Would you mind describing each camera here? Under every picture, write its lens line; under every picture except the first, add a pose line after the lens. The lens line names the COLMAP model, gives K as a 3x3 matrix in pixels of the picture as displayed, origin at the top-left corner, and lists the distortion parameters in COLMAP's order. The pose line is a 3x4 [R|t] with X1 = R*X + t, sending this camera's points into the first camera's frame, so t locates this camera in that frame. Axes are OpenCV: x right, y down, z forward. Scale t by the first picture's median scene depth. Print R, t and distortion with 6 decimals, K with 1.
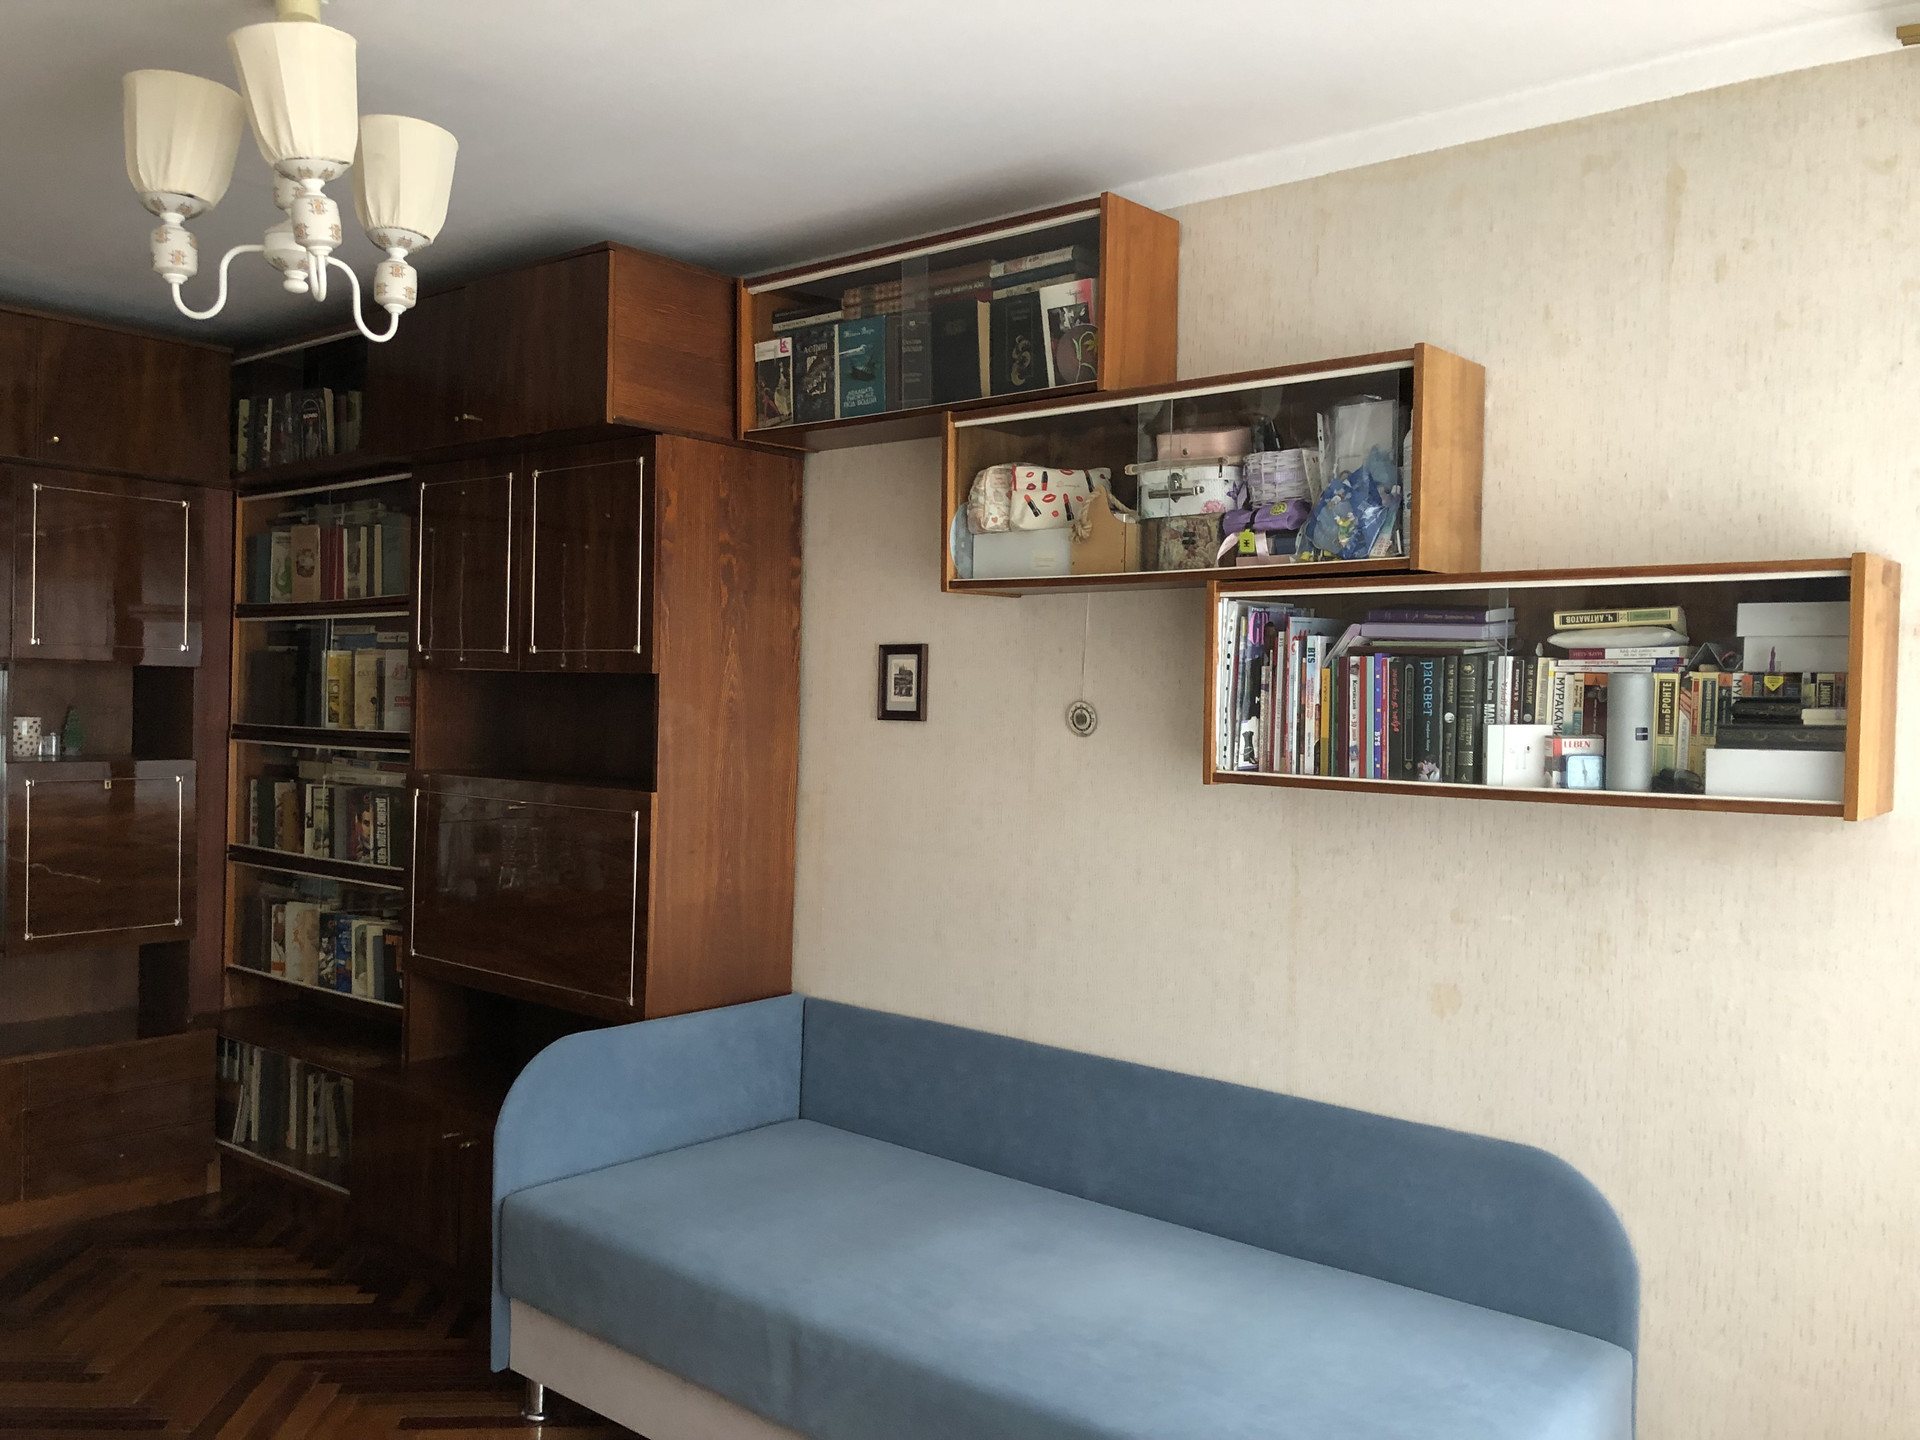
lens RADIAL K [[1556.0, 0, 953.4], [0, 1556.0, 741.9], [0, 0, 1]] dist [0.043381, -0.058371]
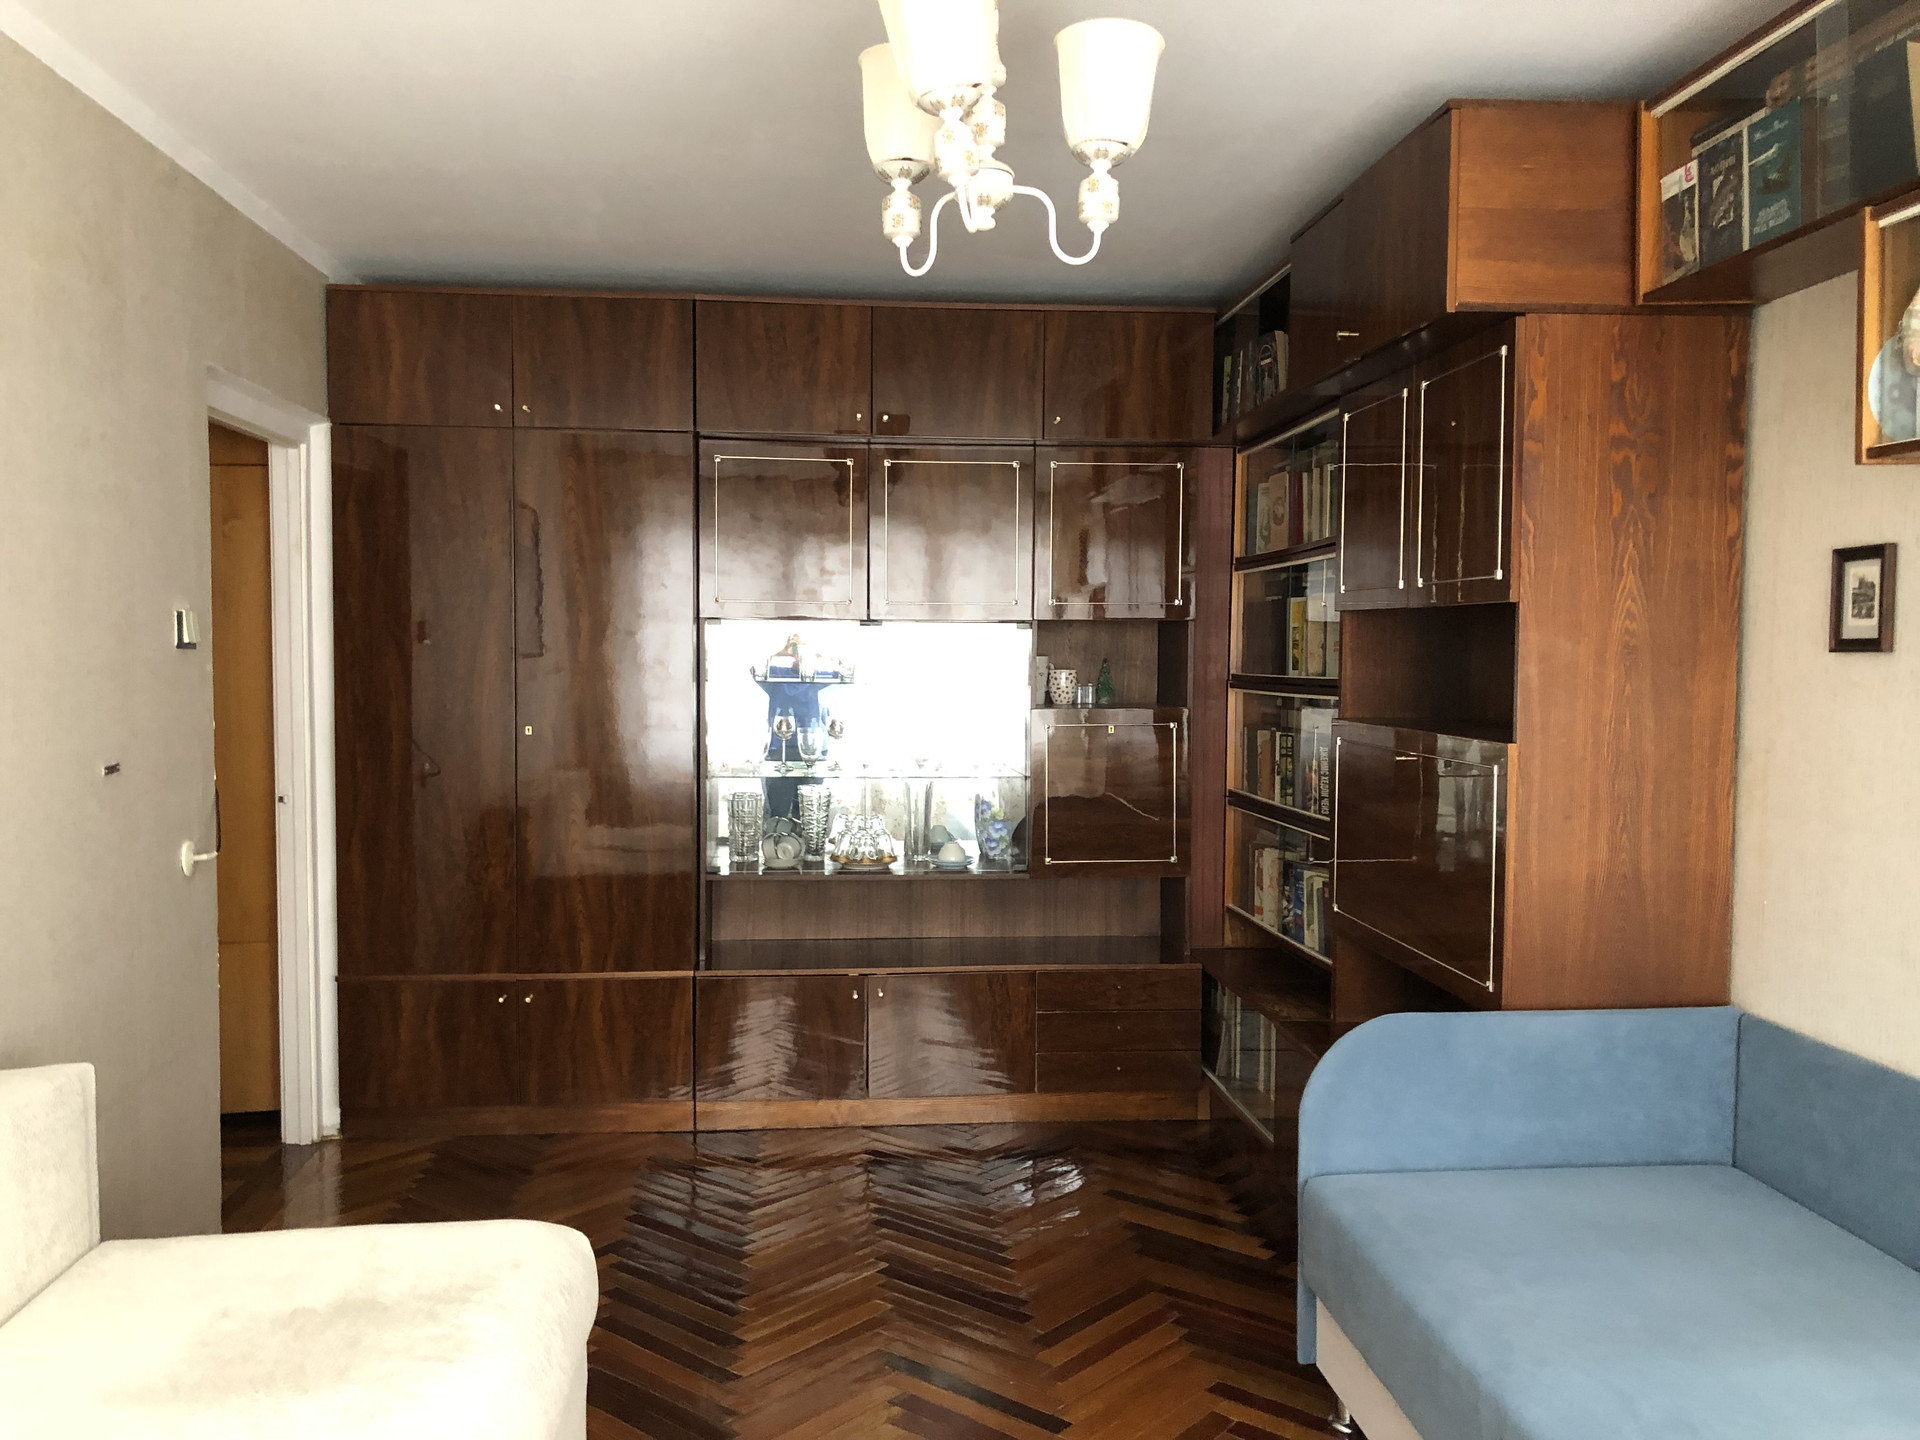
lens RADIAL K [[1556.0, 0, 952.6], [0, 1556.0, 734.7], [0, 0, 1]] dist [0.043381, -0.058371]
pose [[0.710653, 0.014692, -0.703390, 0.180559], [-0.000074, 0.999783, 0.020808, 0.009842], [0.703543, -0.014735, 0.710500, 0.178529]]
